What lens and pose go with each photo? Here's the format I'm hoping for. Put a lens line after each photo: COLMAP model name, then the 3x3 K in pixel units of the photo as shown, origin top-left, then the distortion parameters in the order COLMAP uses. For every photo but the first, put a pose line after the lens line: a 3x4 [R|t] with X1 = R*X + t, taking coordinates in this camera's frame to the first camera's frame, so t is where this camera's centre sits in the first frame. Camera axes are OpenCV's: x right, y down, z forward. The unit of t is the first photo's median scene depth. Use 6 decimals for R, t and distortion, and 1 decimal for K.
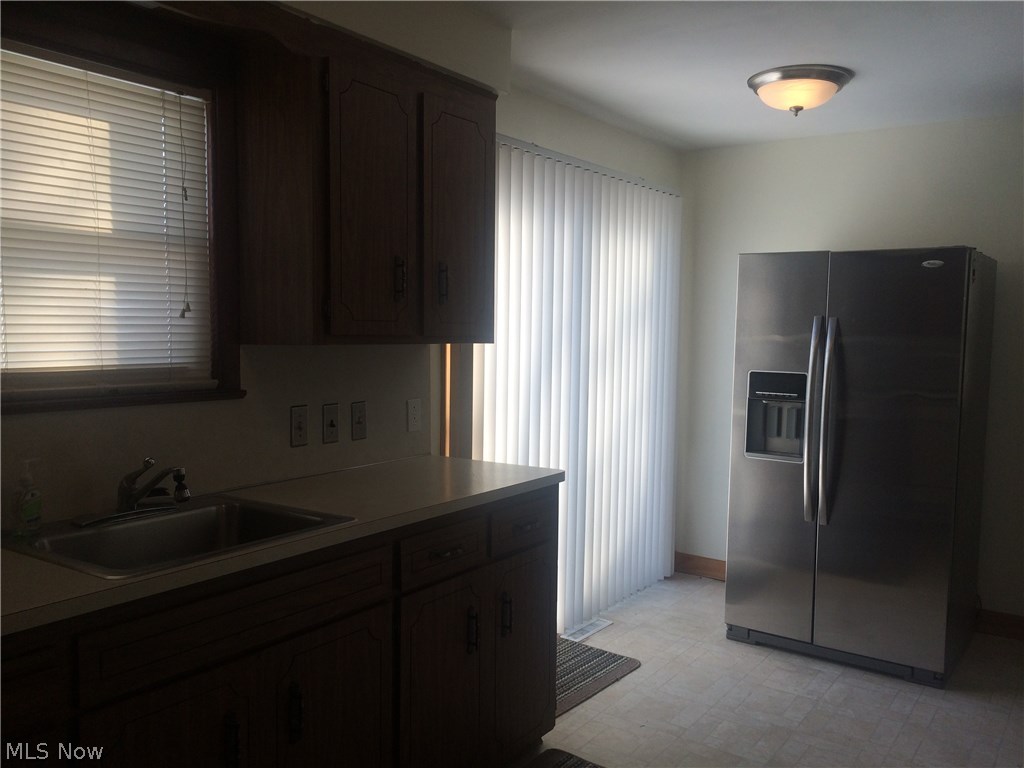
lens RADIAL K [[863.3, 0, 508.9], [0, 863.3, 379.8], [0, 0, 1]] dist [0.070837, -0.083620]
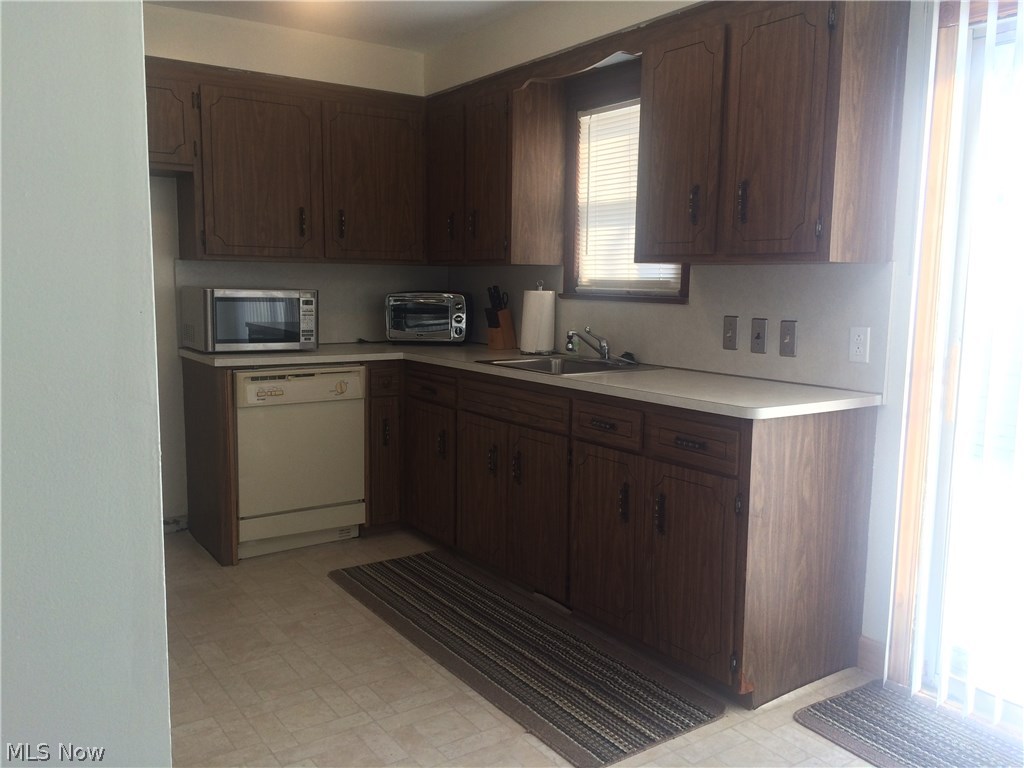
lens RADIAL K [[863.3, 0, 510.0], [0, 863.3, 386.0], [0, 0, 1]] dist [0.070837, -0.083620]
pose [[-0.354351, 0.106186, -0.929064, 0.970474], [-0.072820, 0.987381, 0.140626, -0.021554], [0.932273, 0.117485, -0.342147, 1.095880]]
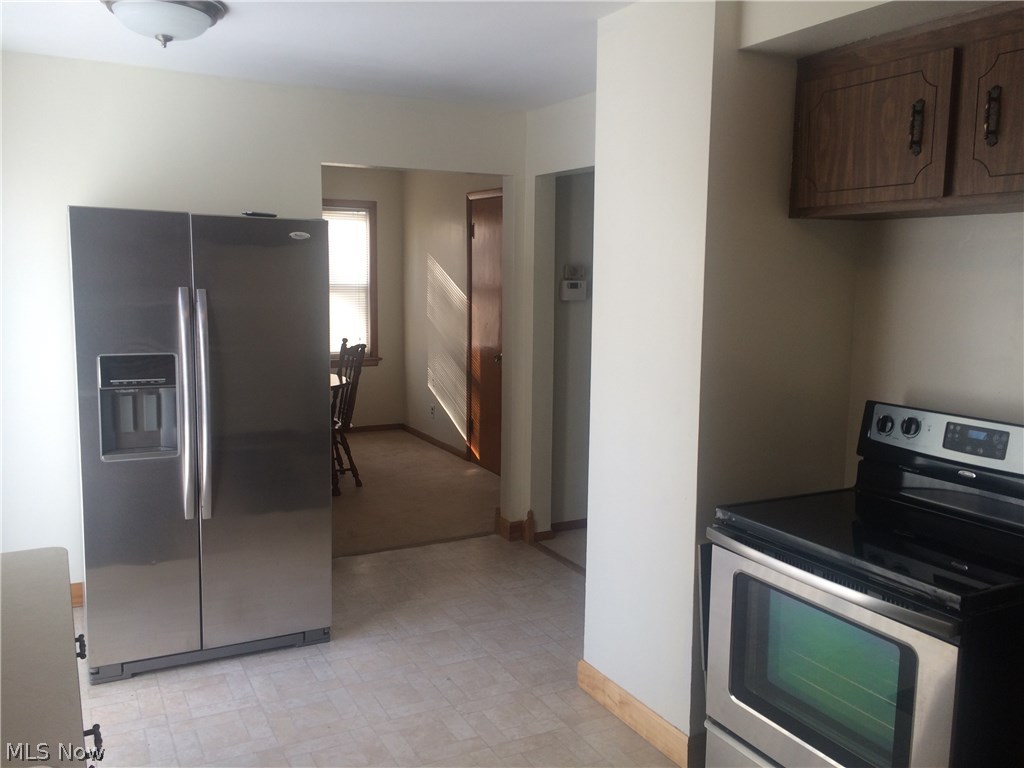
lens RADIAL K [[863.3, 0, 508.7], [0, 863.3, 386.4], [0, 0, 1]] dist [0.070837, -0.083620]
pose [[0.457240, -0.123639, 0.880707, -0.278803], [0.043312, 0.992210, 0.116806, -0.062749], [-0.888288, -0.015263, 0.459033, 0.310815]]
